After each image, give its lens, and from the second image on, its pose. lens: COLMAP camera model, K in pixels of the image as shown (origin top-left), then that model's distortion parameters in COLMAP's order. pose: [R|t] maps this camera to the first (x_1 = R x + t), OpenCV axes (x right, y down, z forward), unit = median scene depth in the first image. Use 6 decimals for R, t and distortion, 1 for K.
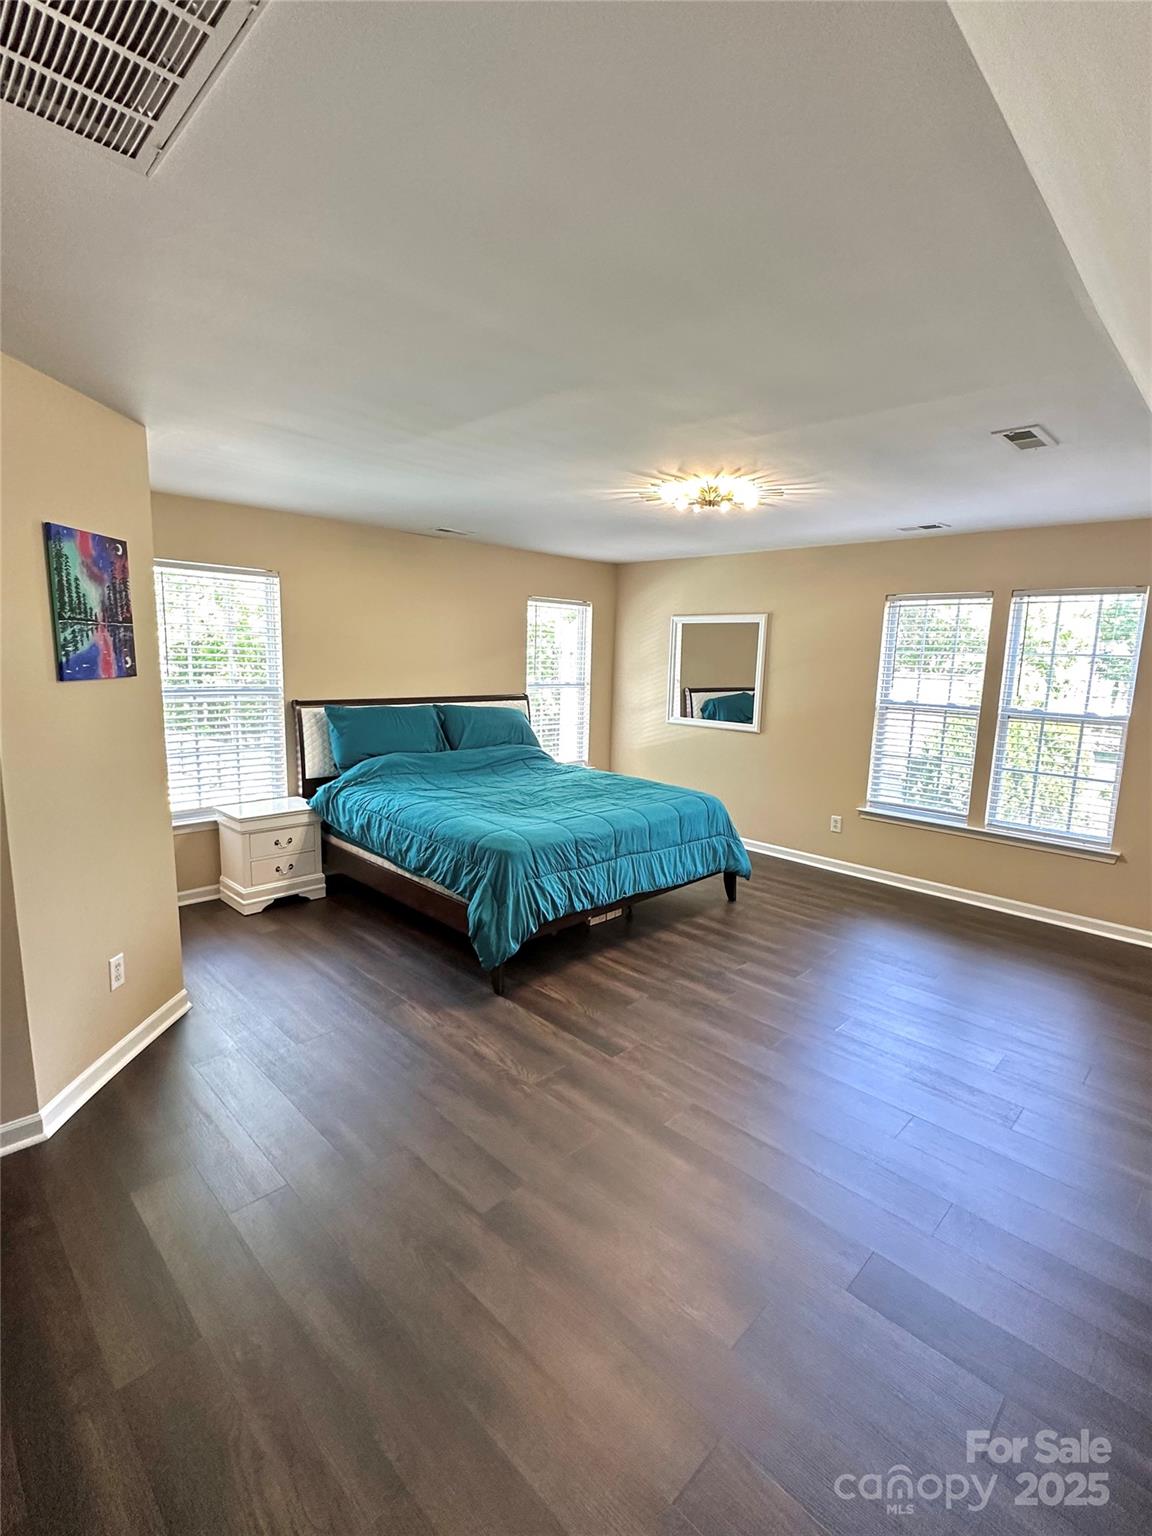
lens RADIAL K [[714.9, 0, 572.8], [0, 714.9, 771.8], [0, 0, 1]] dist [0.000793, 0.000014]
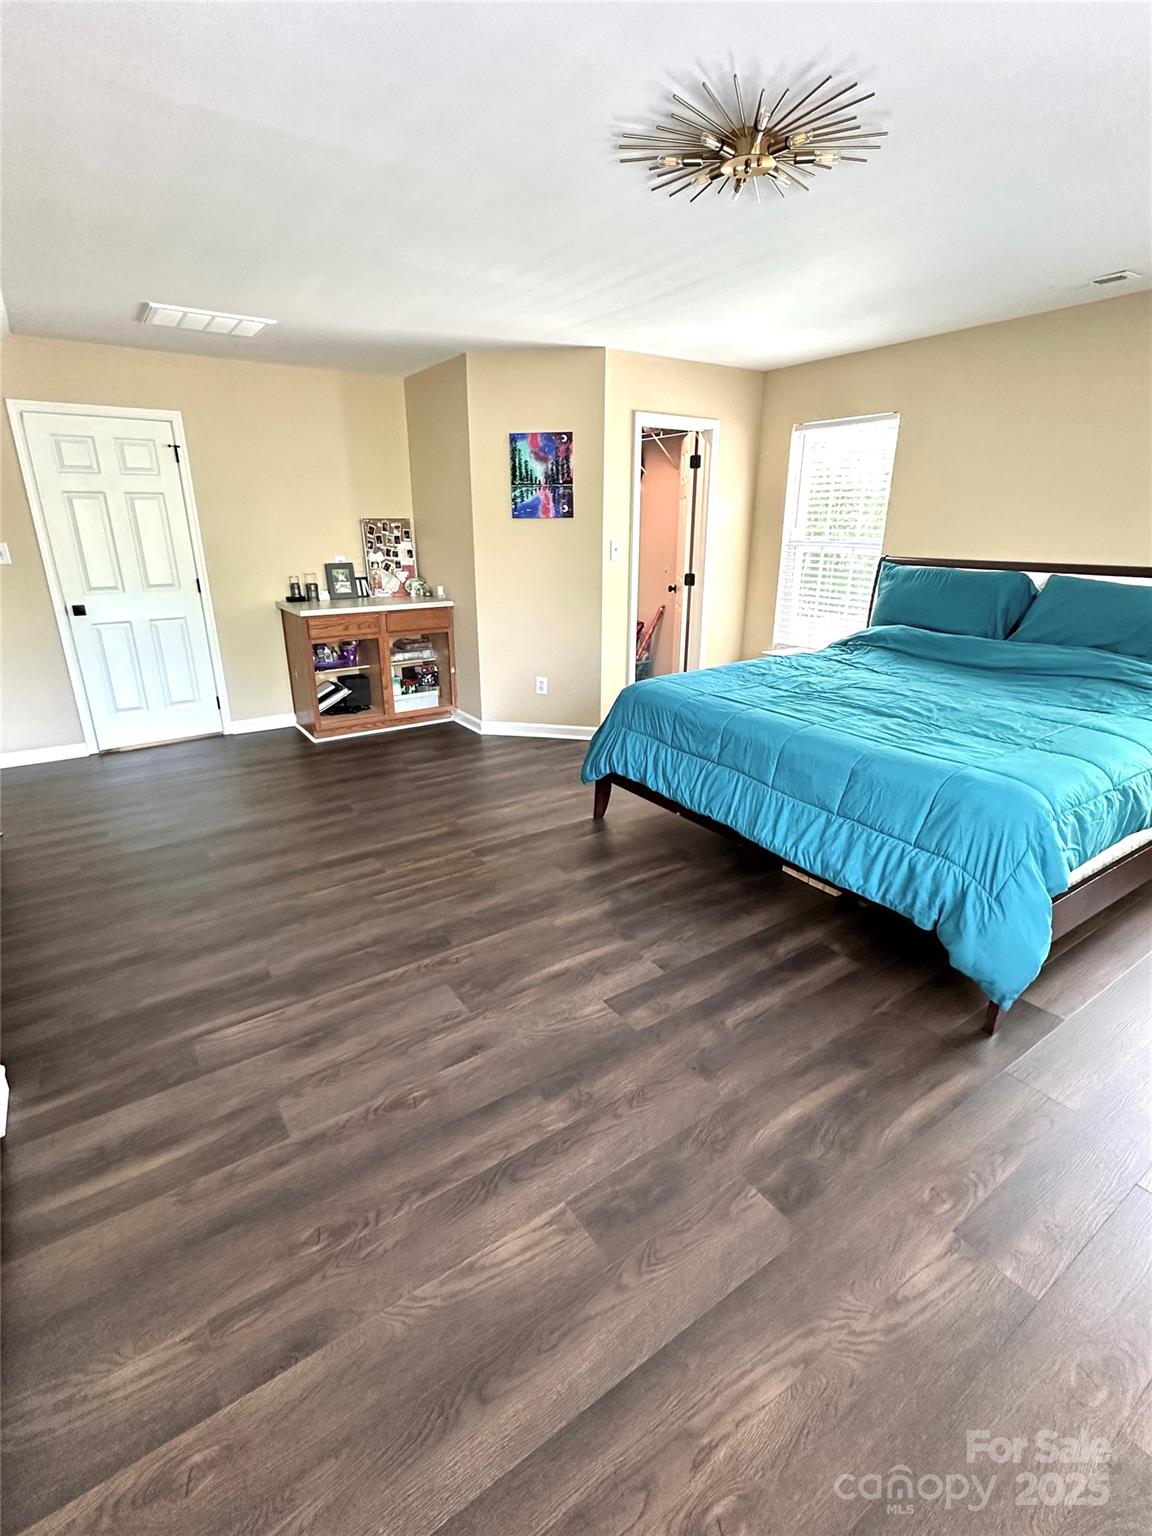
lens RADIAL K [[714.9, 0, 572.9], [0, 714.9, 770.5], [0, 0, 1]] dist [0.000793, 0.000014]
pose [[-0.195327, 0.292478, -0.936111, 1.173755], [-0.166258, 0.930806, 0.325512, -0.133553], [0.966543, 0.219217, -0.133184, 1.418620]]
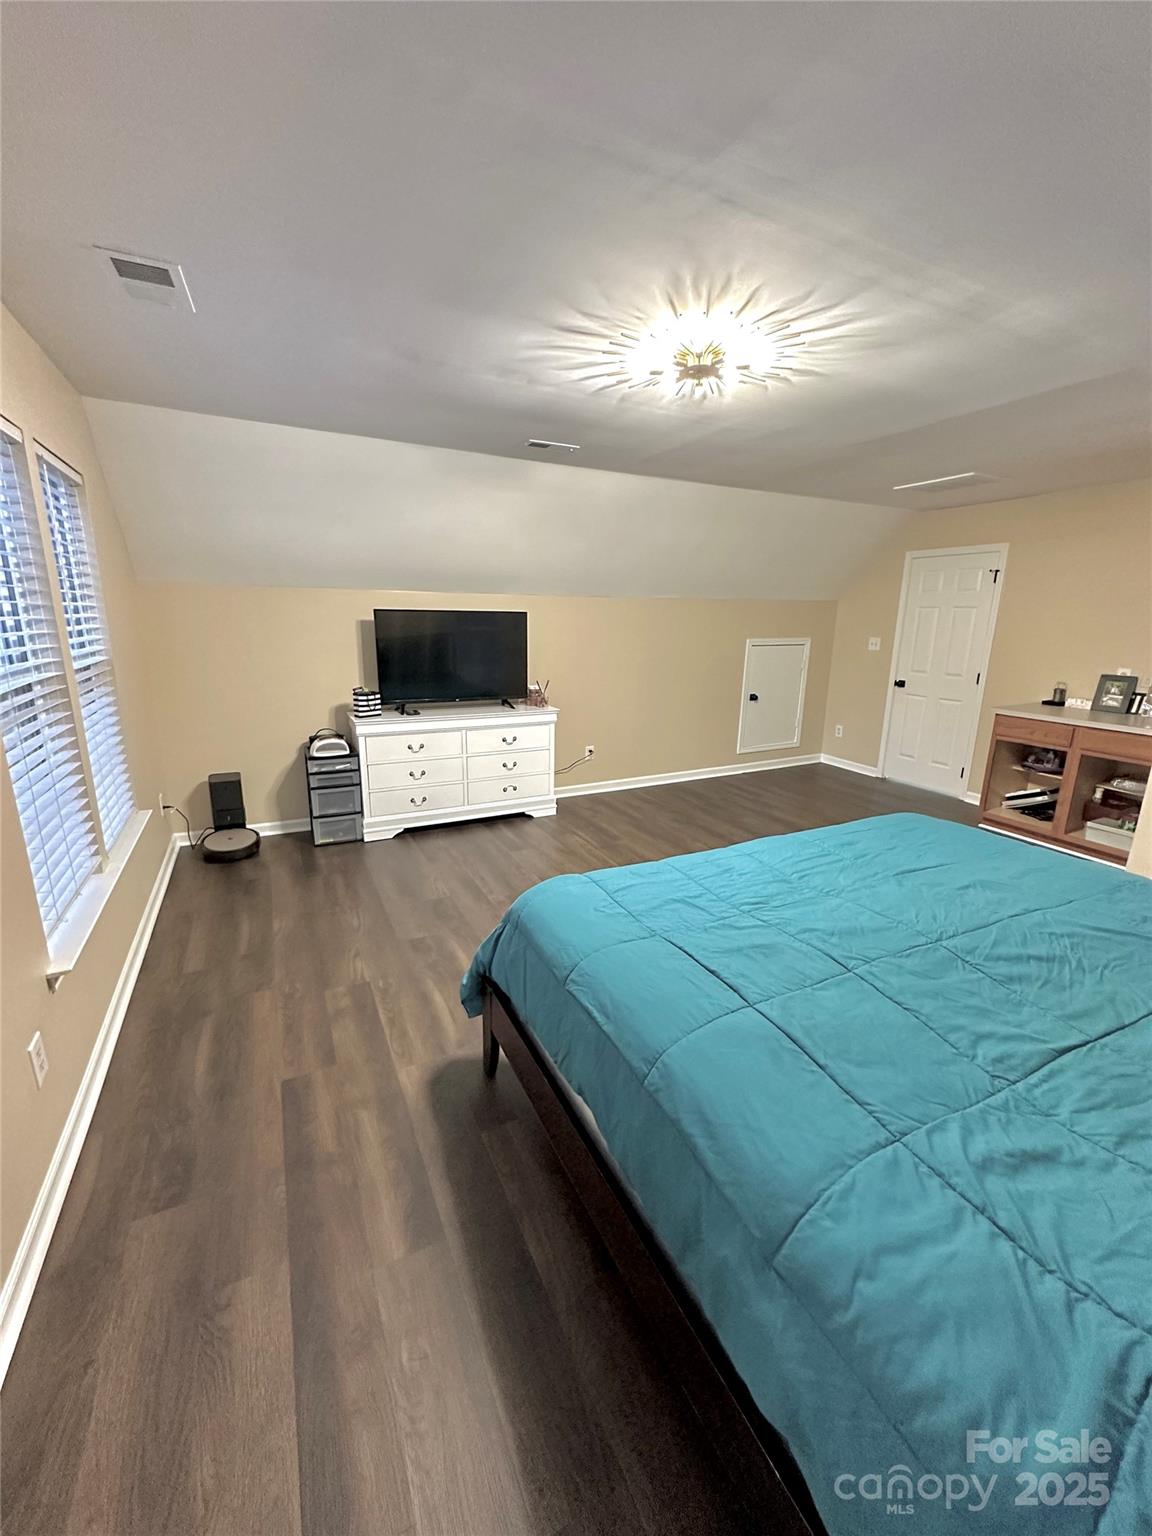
lens RADIAL K [[612.1, 0, 574.7], [0, 612.1, 764.9], [0, 0, 1]] dist [0.000534, -0.000009]
pose [[-0.946617, -0.121963, 0.298398, 0.113325], [0.007885, 0.916628, 0.399663, -0.351818], [-0.322264, 0.380681, -0.866734, 2.334765]]
